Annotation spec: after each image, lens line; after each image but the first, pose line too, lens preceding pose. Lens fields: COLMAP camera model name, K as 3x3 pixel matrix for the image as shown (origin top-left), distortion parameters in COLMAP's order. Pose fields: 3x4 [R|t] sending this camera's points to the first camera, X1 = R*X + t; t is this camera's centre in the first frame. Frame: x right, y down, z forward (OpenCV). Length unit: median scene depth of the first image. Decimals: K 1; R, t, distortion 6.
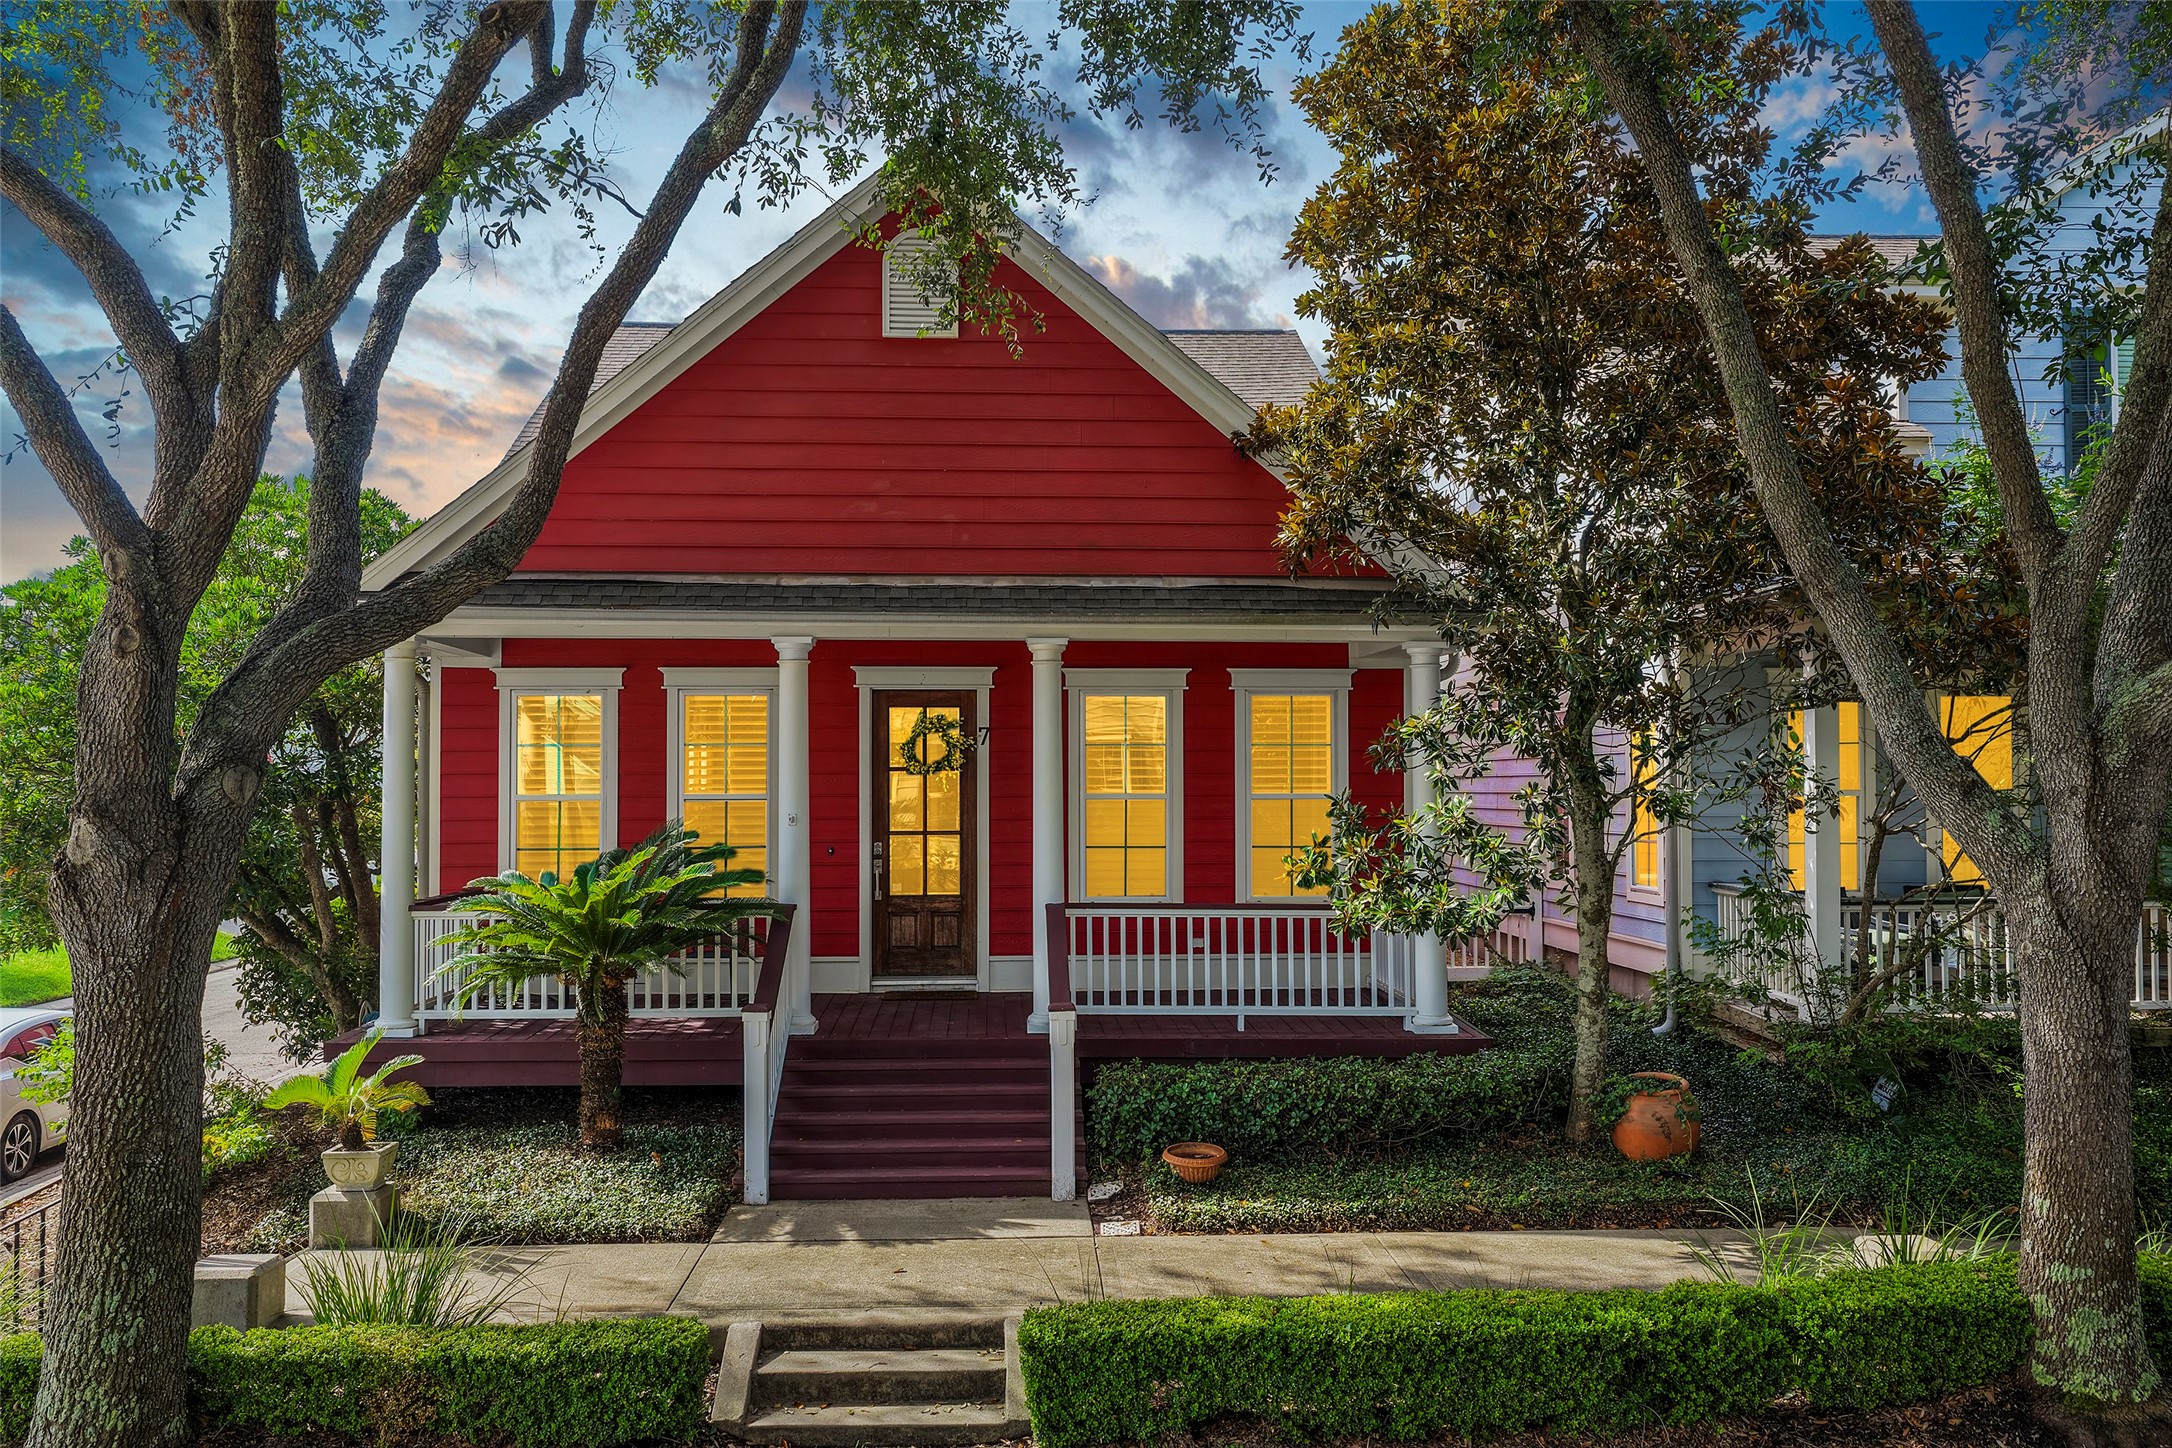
lens RADIAL K [[1837.3, 0, 1077.2], [0, 1837.3, 781.9], [0, 0, 1]] dist [-0.004559, -0.000051]
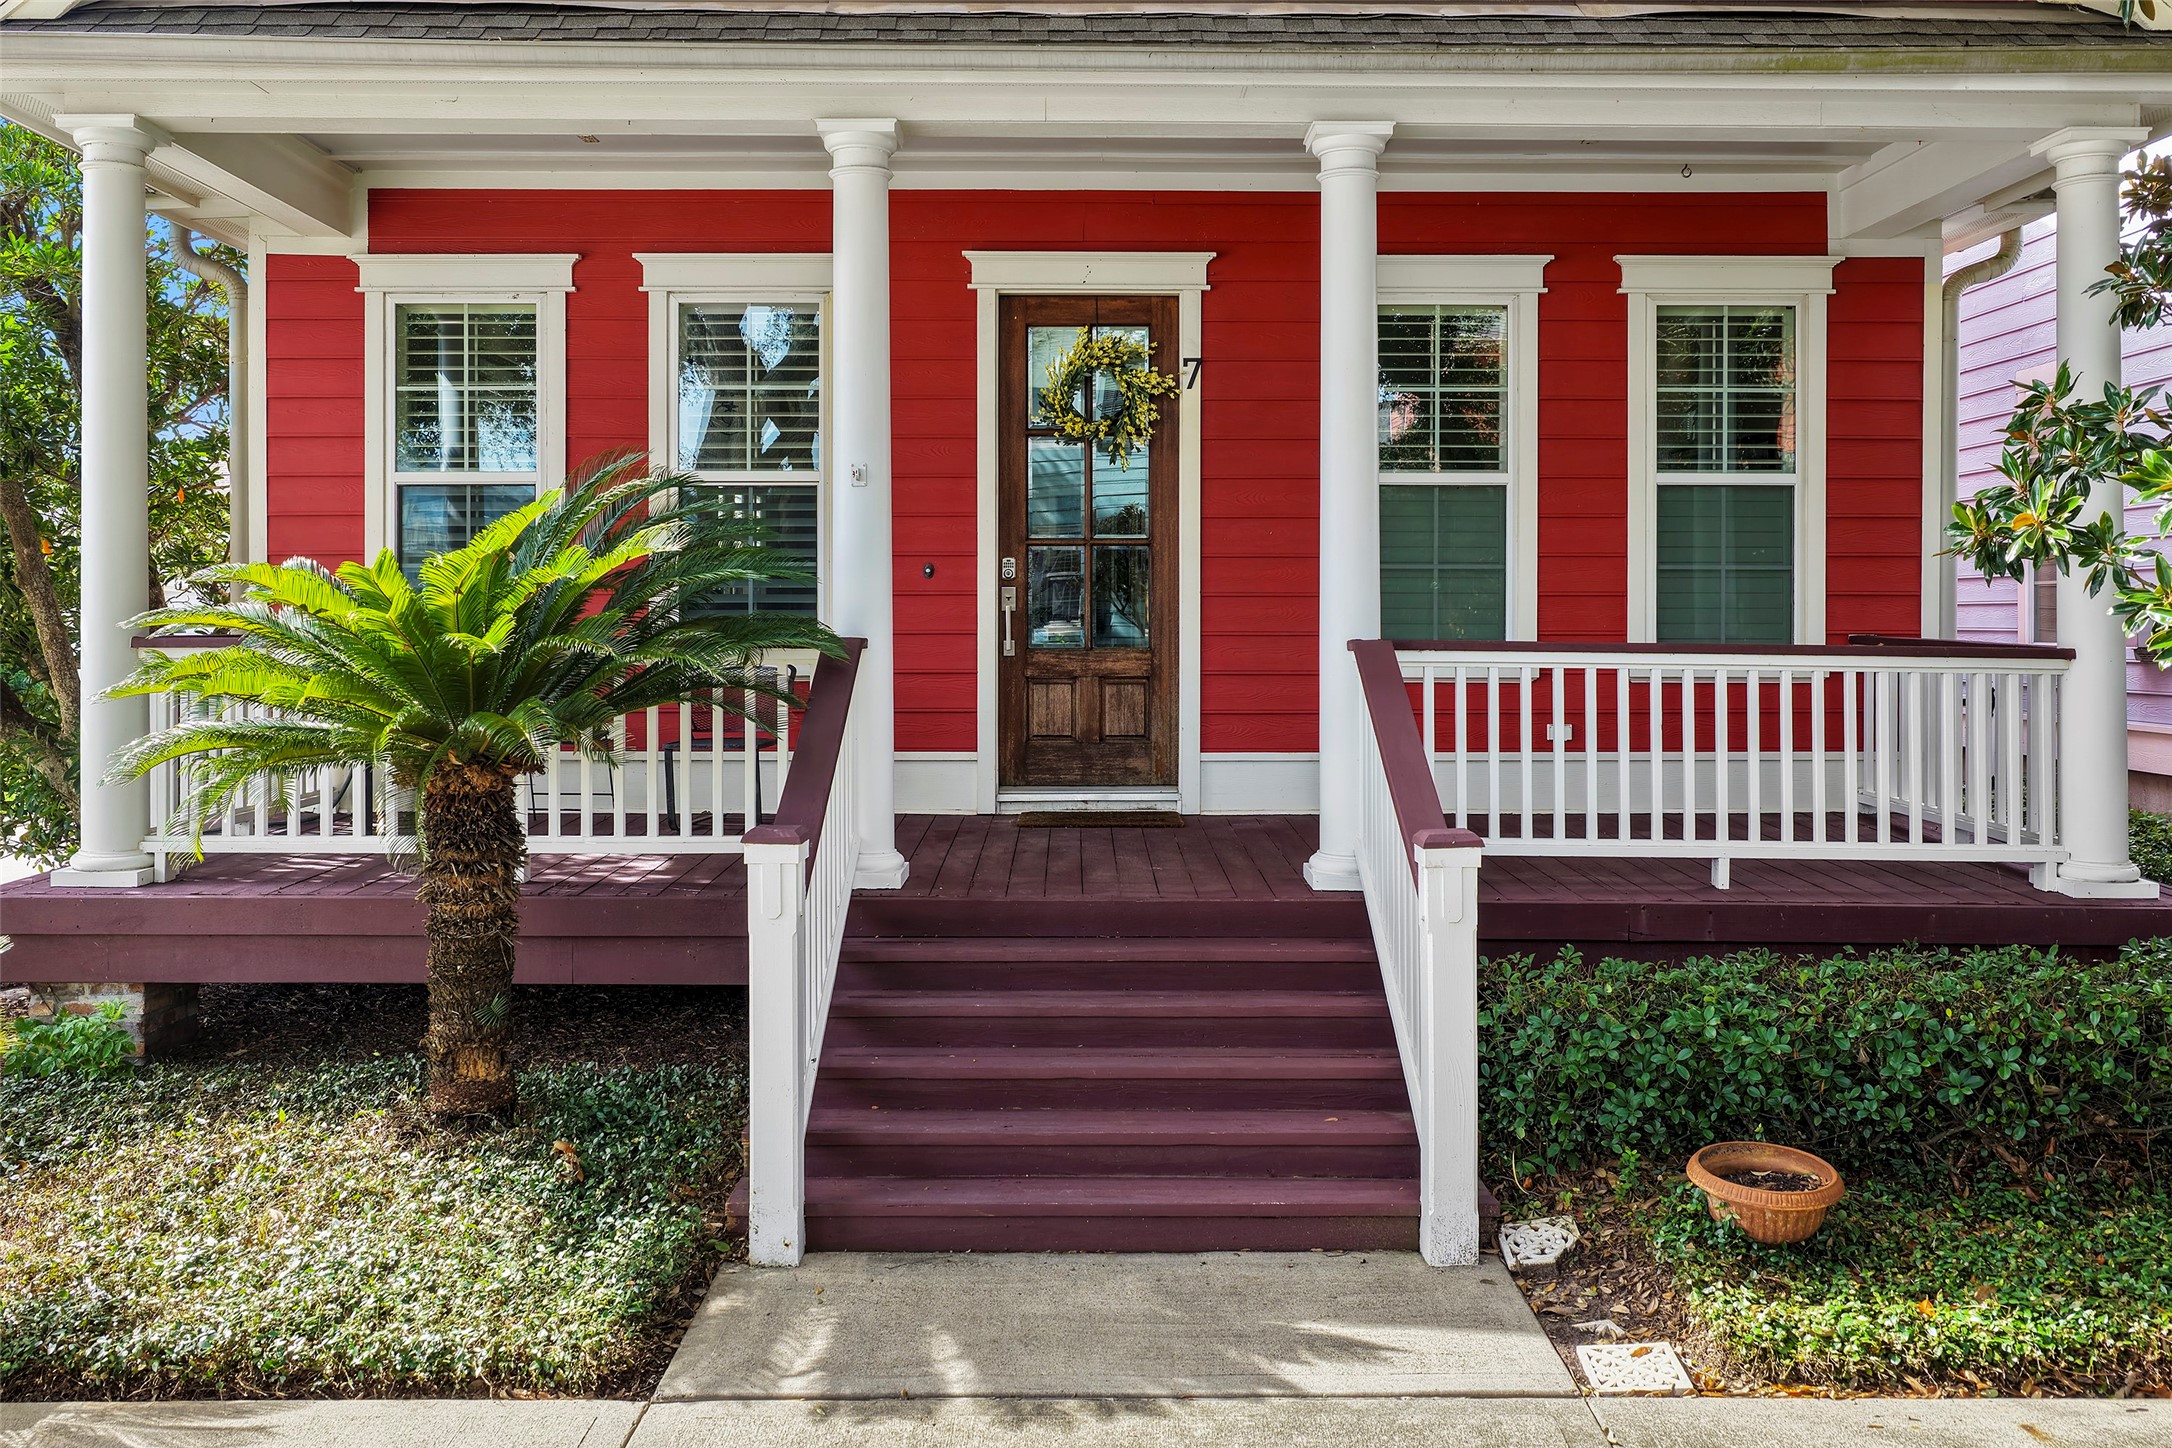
lens RADIAL K [[1791.8, 0, 1086.0], [0, 1791.8, 724.0], [0, 0, 1]] dist [-0.005794, 0.002344]
pose [[0.999260, 0.005718, -0.038042, -0.077193], [-0.003597, 0.998447, 0.055586, 0.067289], [0.038301, -0.055408, 0.997729, 0.535842]]
